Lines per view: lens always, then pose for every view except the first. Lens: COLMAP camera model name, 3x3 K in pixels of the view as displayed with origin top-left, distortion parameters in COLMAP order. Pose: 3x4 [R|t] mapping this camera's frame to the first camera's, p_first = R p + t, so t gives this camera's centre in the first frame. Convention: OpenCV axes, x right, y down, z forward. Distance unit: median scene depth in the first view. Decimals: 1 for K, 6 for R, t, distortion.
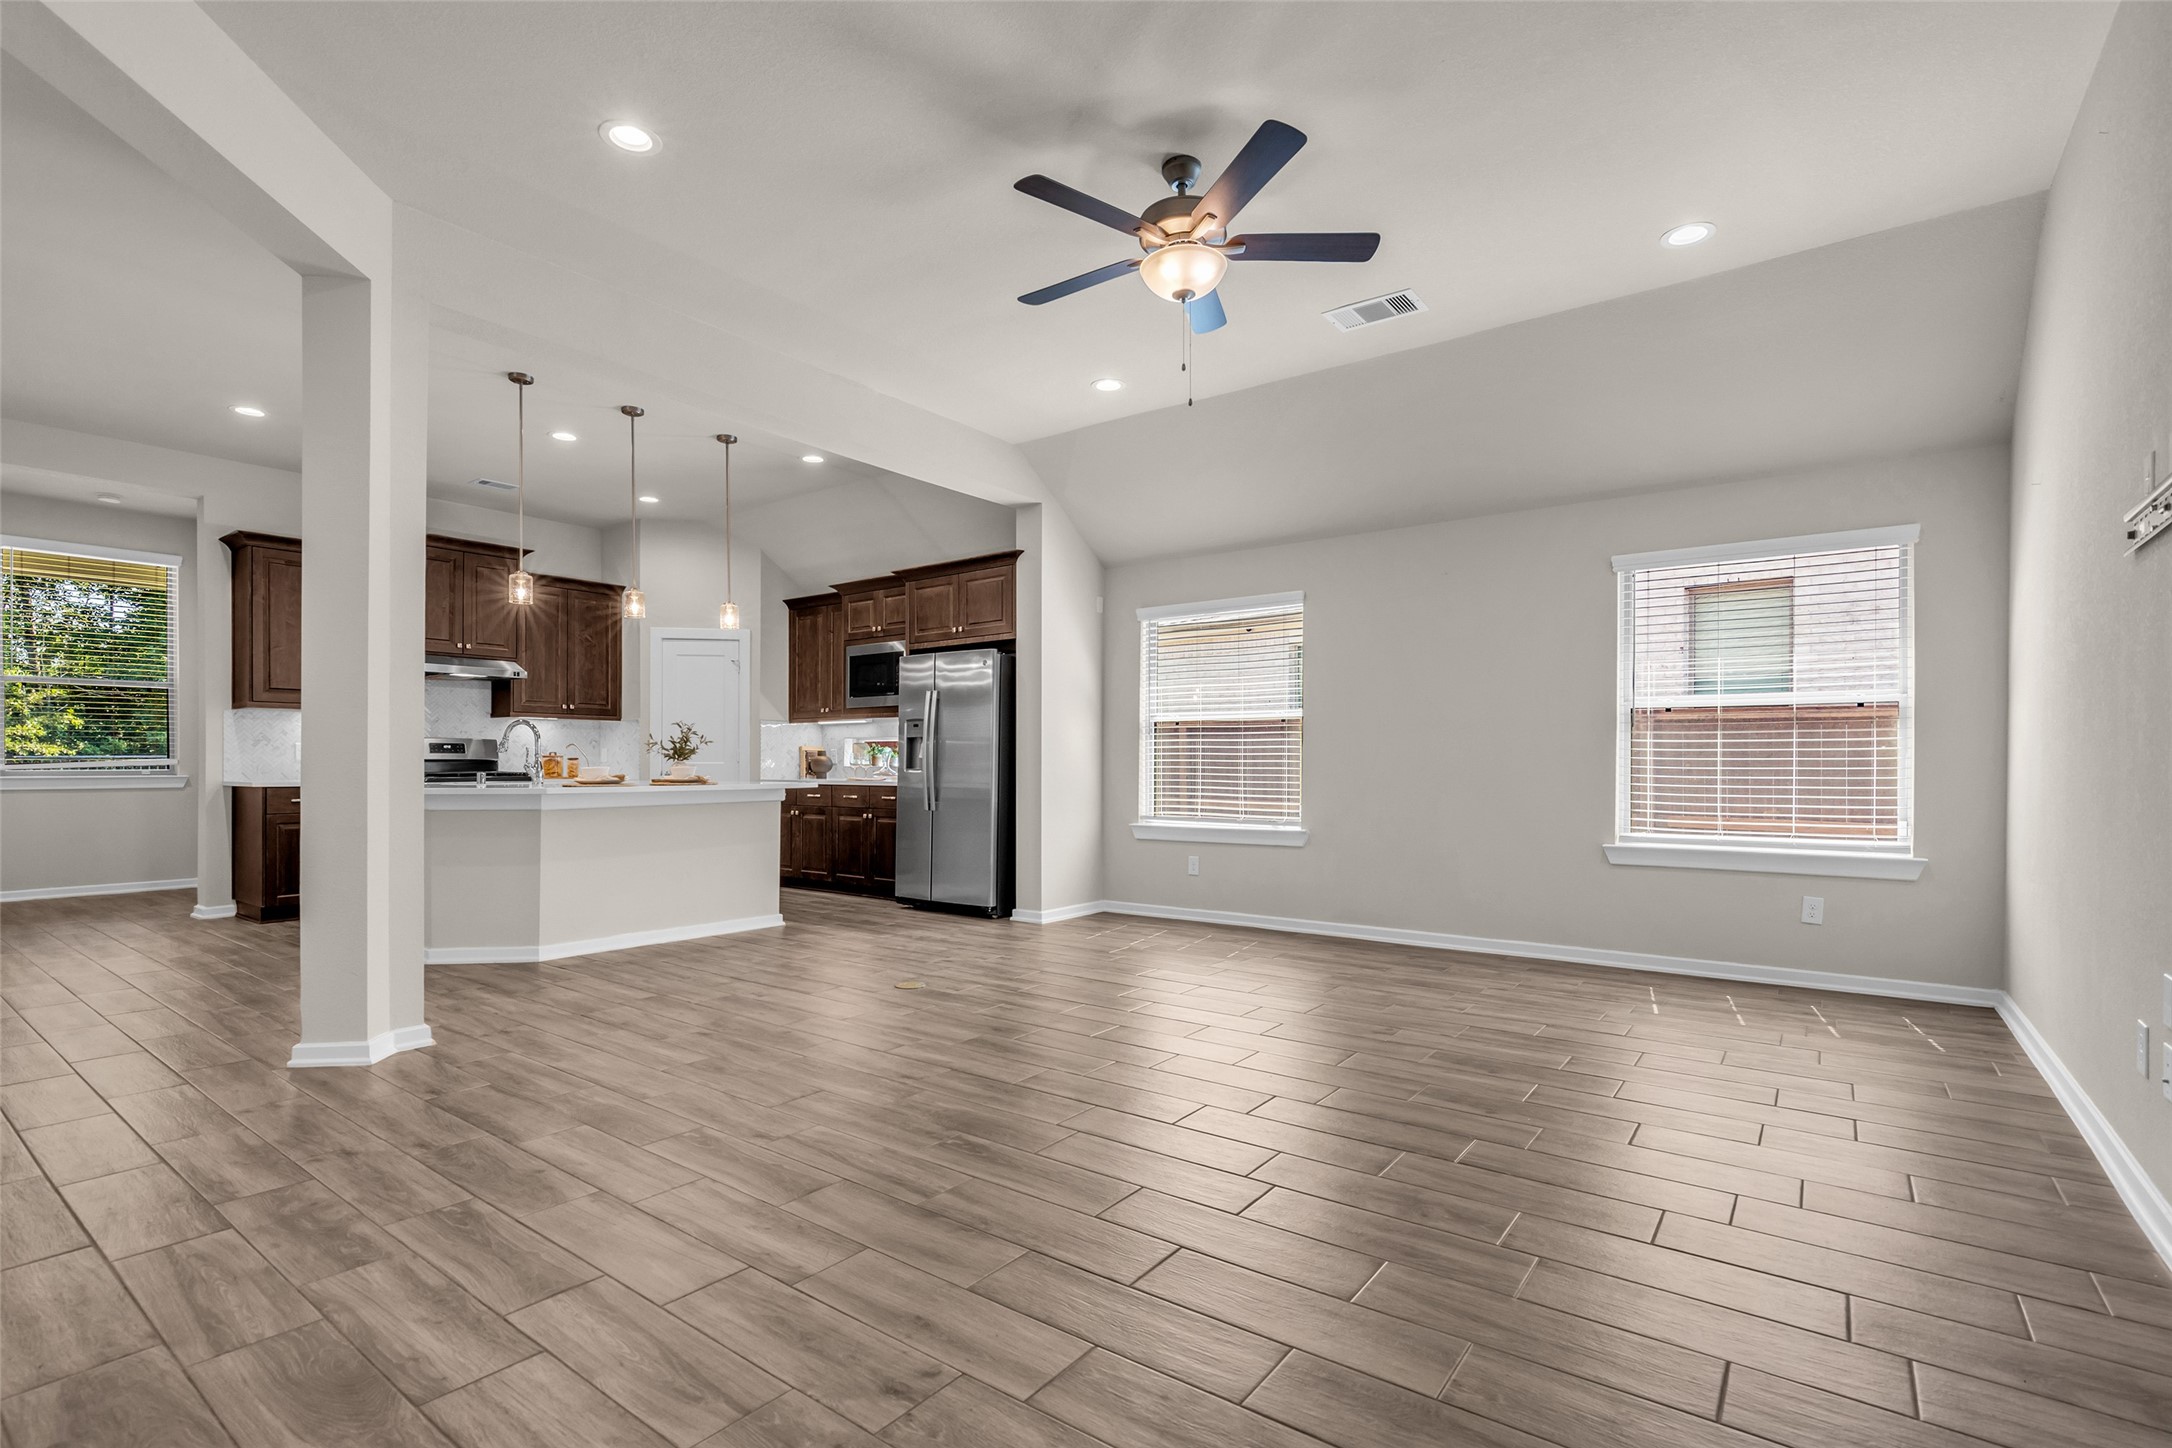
lens RADIAL K [[995.3, 0, 1062.4], [0, 995.3, 727.3], [0, 0, 1]] dist [0.001426, 0.000477]
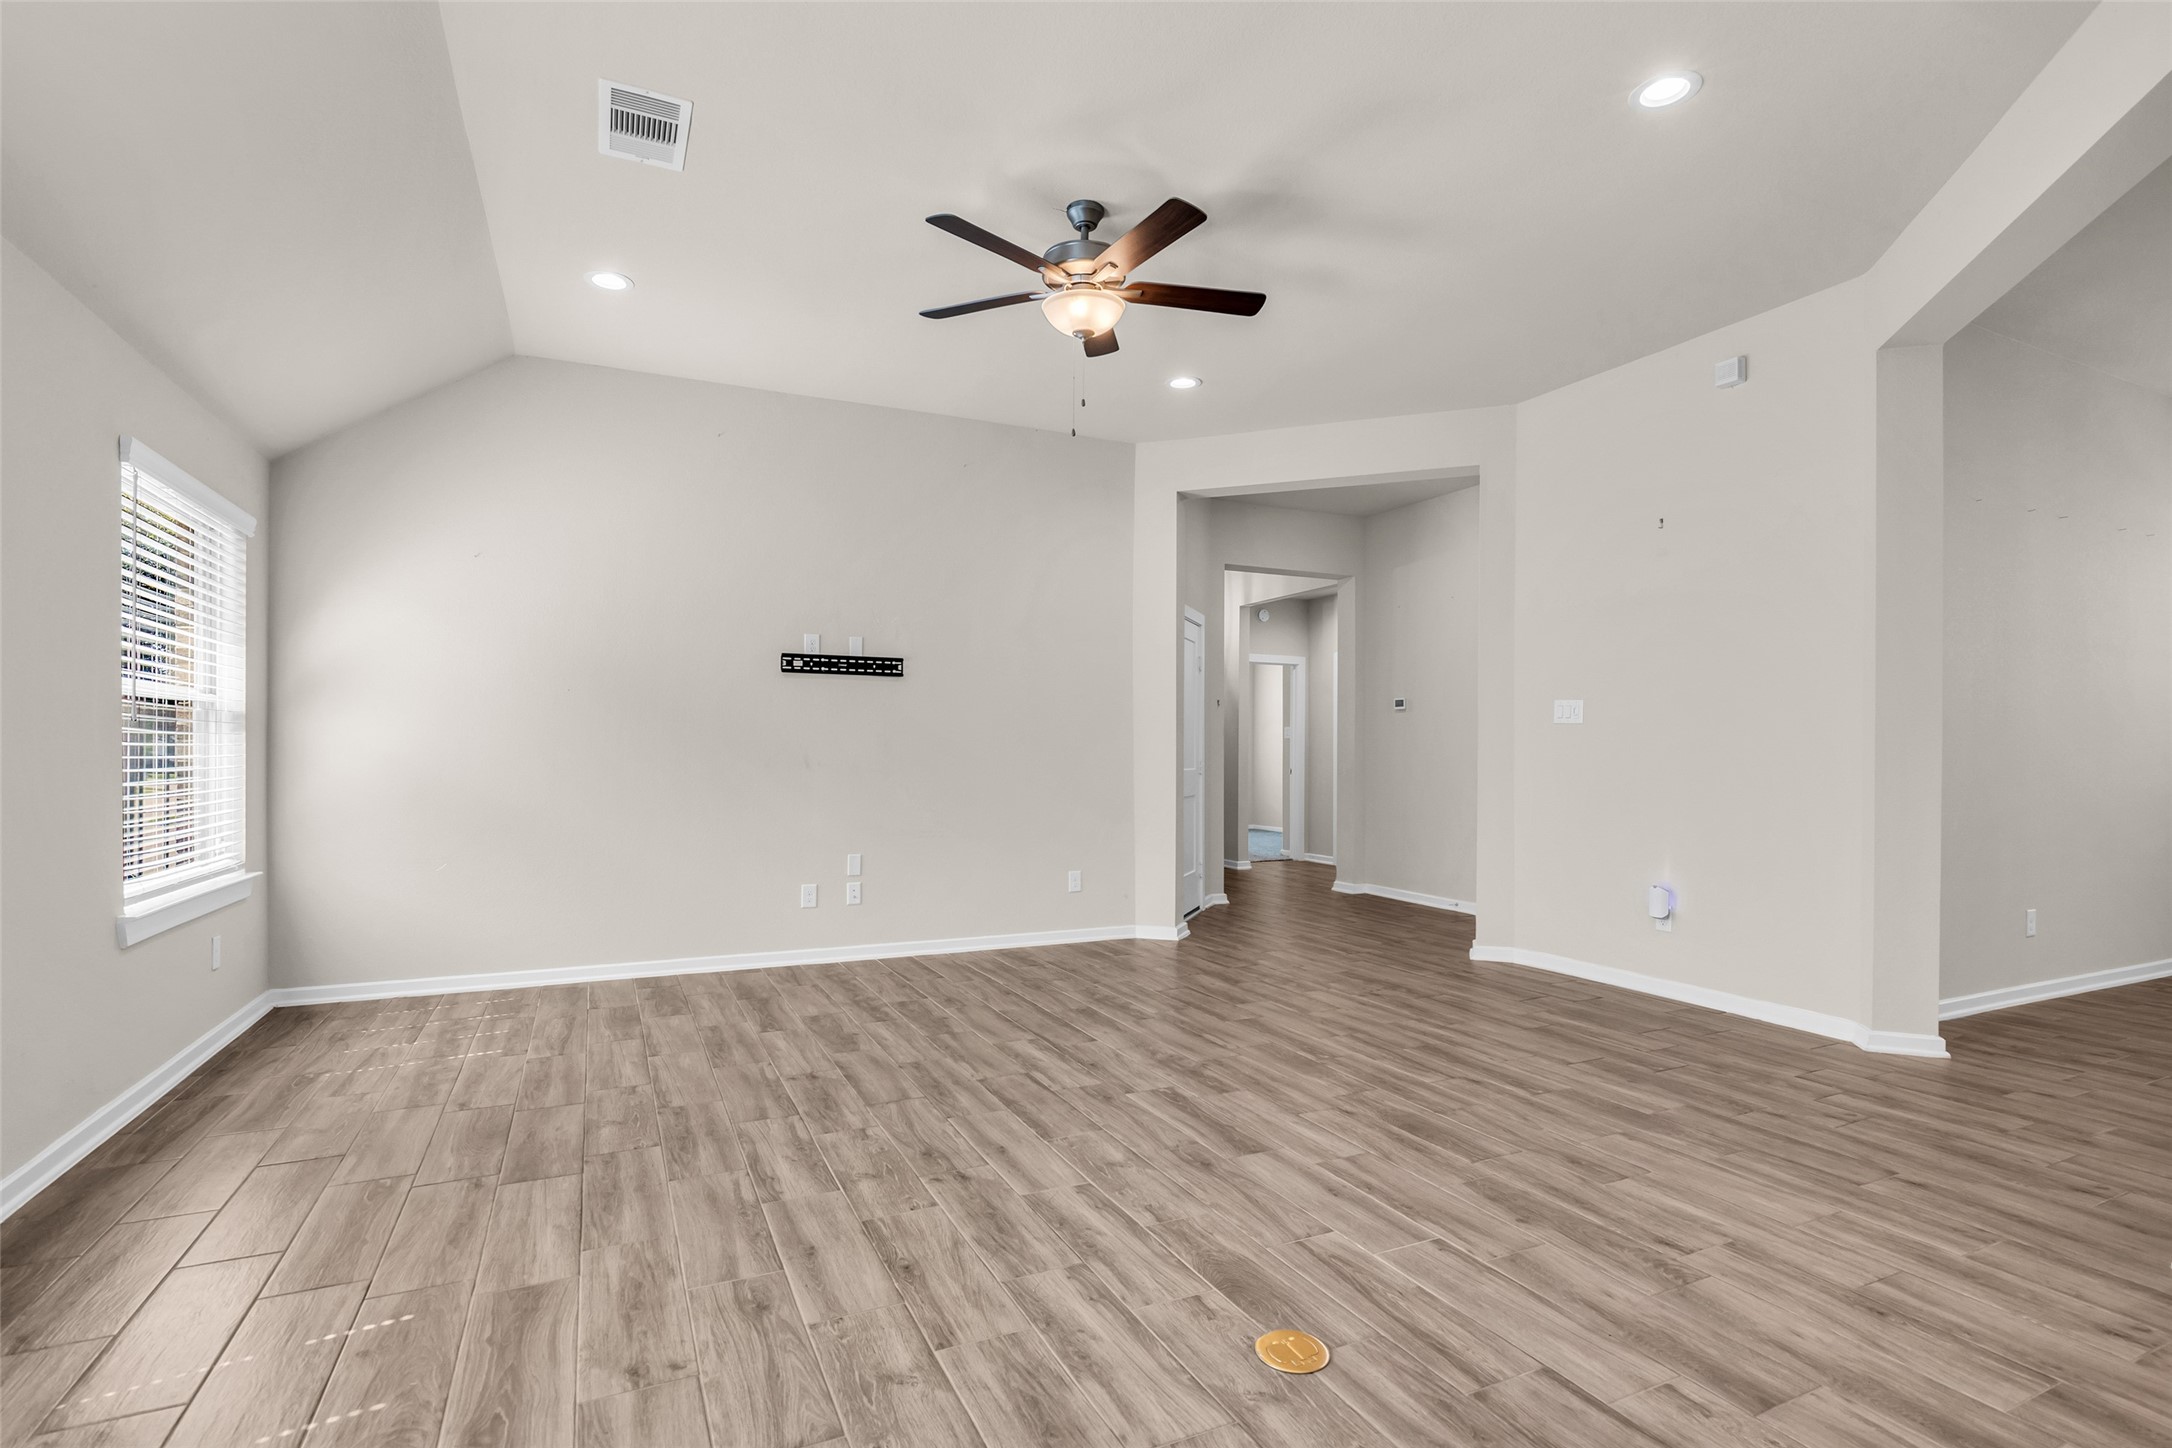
lens RADIAL K [[1020.6, 0, 1082.9], [0, 1020.6, 759.7], [0, 0, 1]] dist [-0.000677, -0.000223]
pose [[-0.890046, -0.008787, 0.455785, -0.395530], [-0.021923, 0.999482, -0.023541, 0.040649], [-0.455343, -0.030945, -0.889778, 2.117442]]
